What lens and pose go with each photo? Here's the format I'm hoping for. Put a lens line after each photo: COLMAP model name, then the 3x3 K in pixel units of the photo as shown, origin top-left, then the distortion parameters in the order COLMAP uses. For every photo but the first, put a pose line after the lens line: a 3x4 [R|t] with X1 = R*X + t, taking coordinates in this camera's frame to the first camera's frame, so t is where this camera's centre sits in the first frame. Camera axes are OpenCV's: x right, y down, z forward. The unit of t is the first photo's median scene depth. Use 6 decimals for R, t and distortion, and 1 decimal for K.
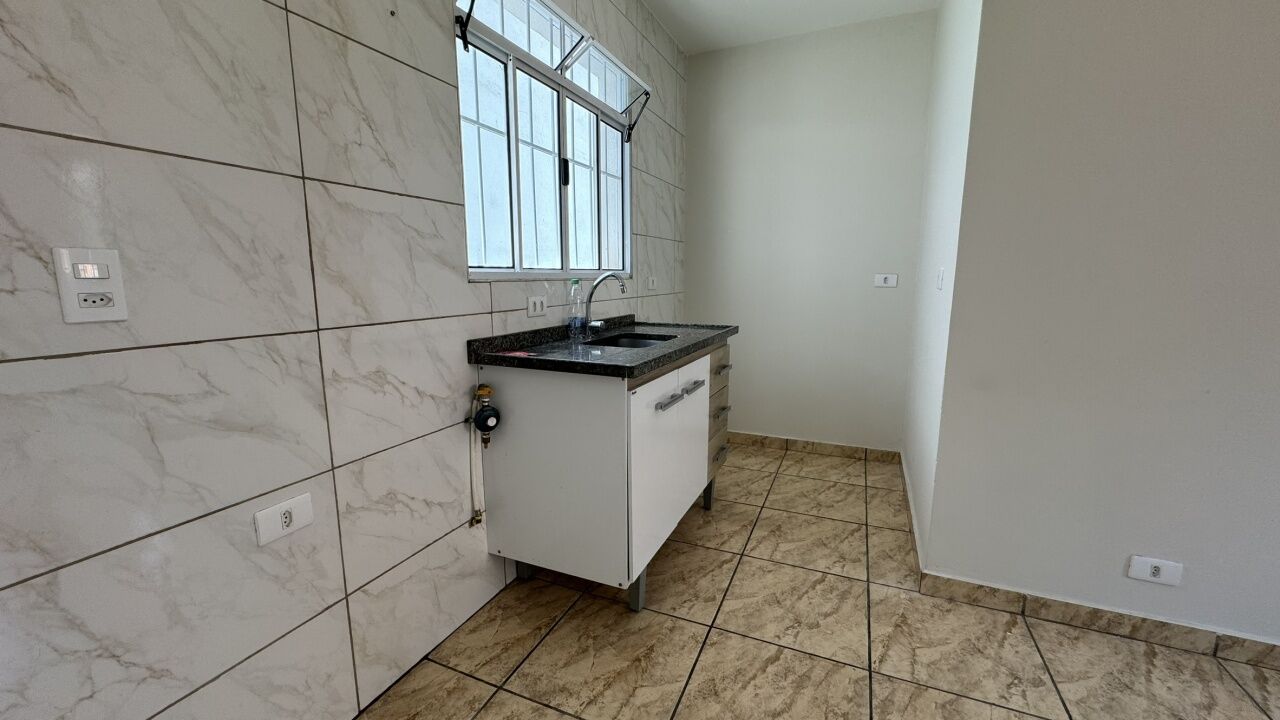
lens RADIAL K [[511.9, 0, 645.0], [0, 511.9, 356.7], [0, 0, 1]] dist [-0.002267, 0.000508]
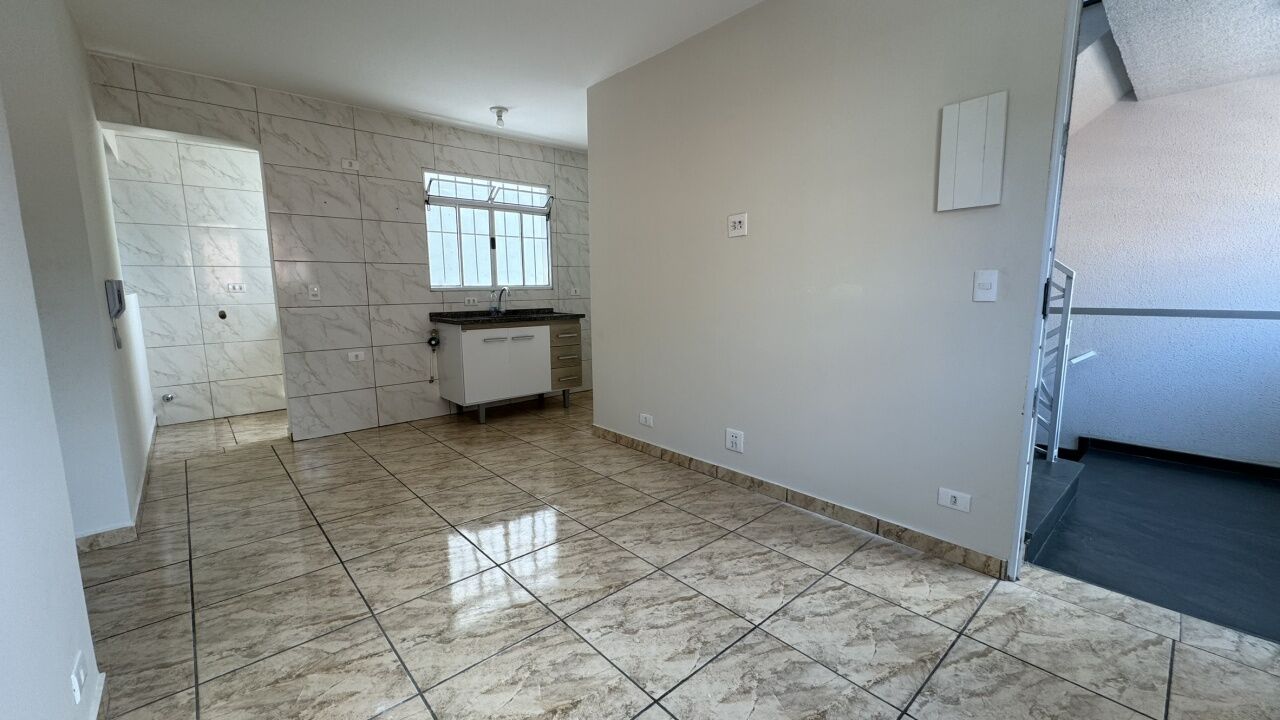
lens RADIAL K [[511.9, 0, 645.0], [0, 511.9, 356.7], [0, 0, 1]] dist [-0.002267, 0.000508]
pose [[0.909425, 0.050220, -0.412824, 1.741727], [-0.057810, 0.998310, -0.005907, 0.144331], [0.411830, 0.029237, 0.910792, -0.957392]]
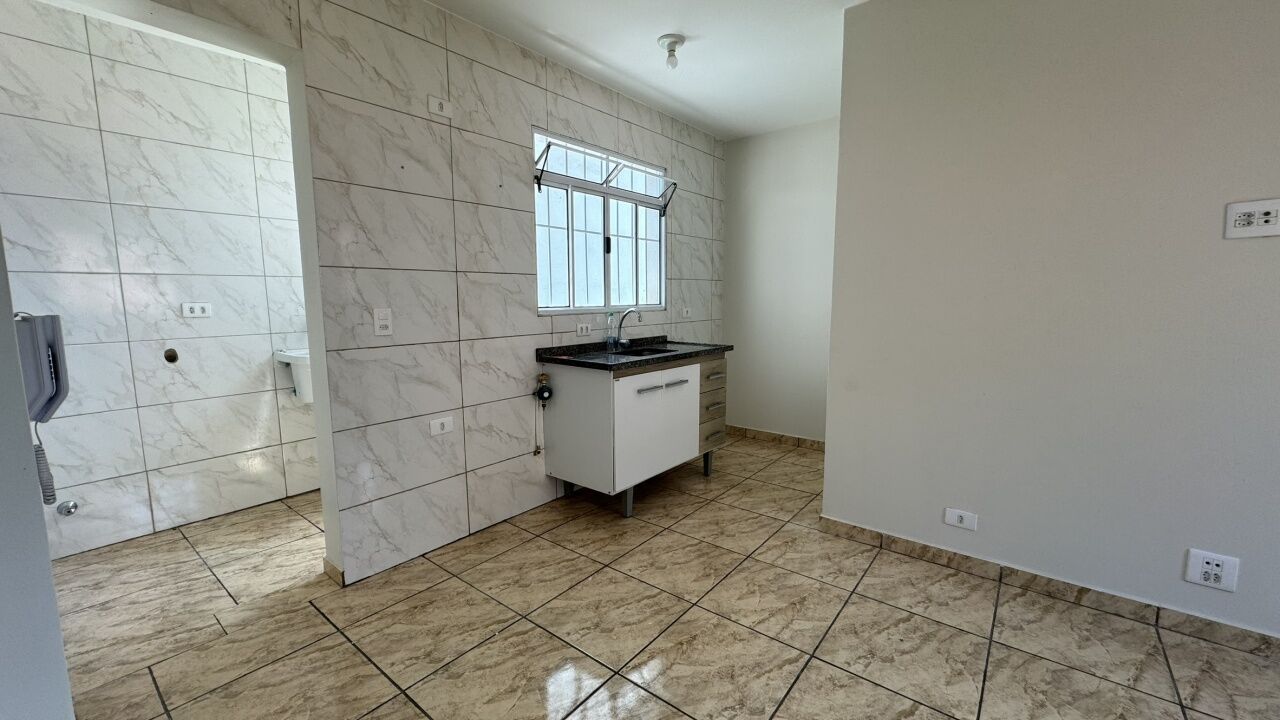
lens RADIAL K [[511.9, 0, 645.0], [0, 511.9, 356.7], [0, 0, 1]] dist [-0.002267, 0.000508]
pose [[0.965816, 0.028236, -0.257688, 0.453987], [-0.038010, 0.998731, -0.033026, 0.038394], [0.256428, 0.041692, 0.965664, -0.591823]]
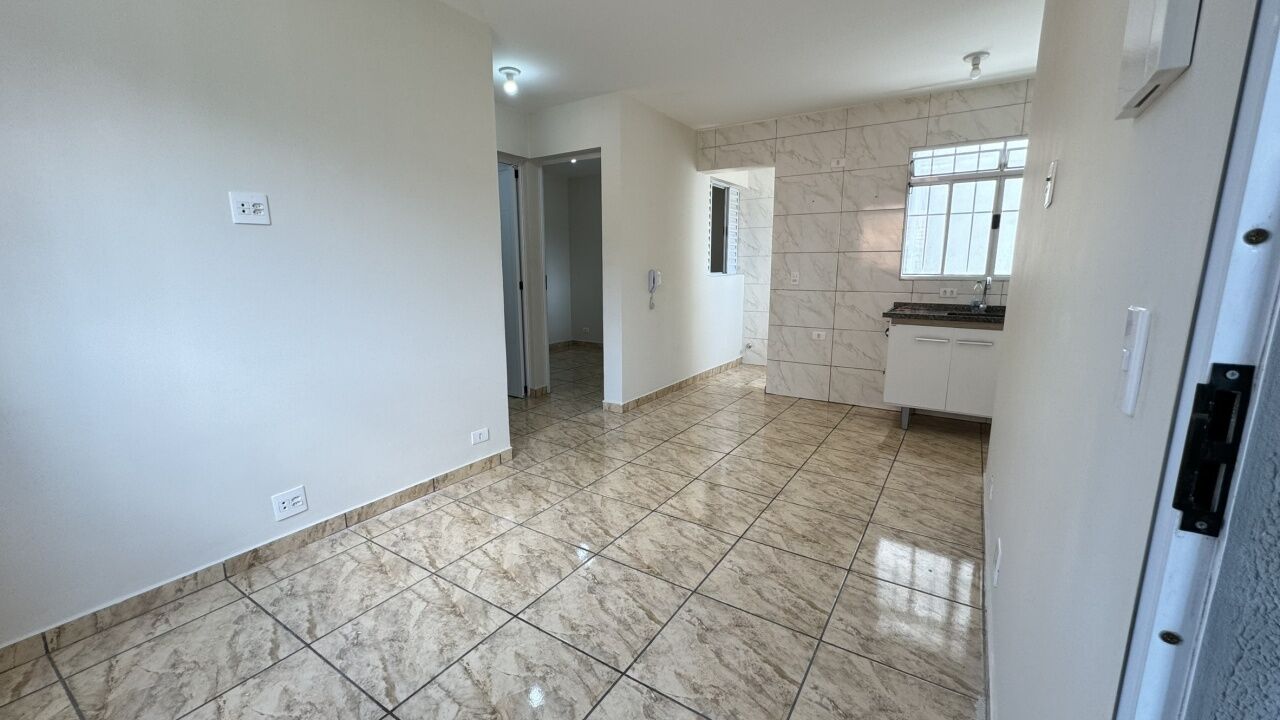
lens RADIAL K [[509.0, 0, 635.4], [0, 509.0, 359.6], [0, 0, 1]] dist [-0.000701, 0.000175]
pose [[-0.177781, 0.181643, -0.967161, 2.338358], [-0.150652, 0.966208, 0.209156, -0.087932], [0.972470, 0.182889, -0.144408, 0.125487]]
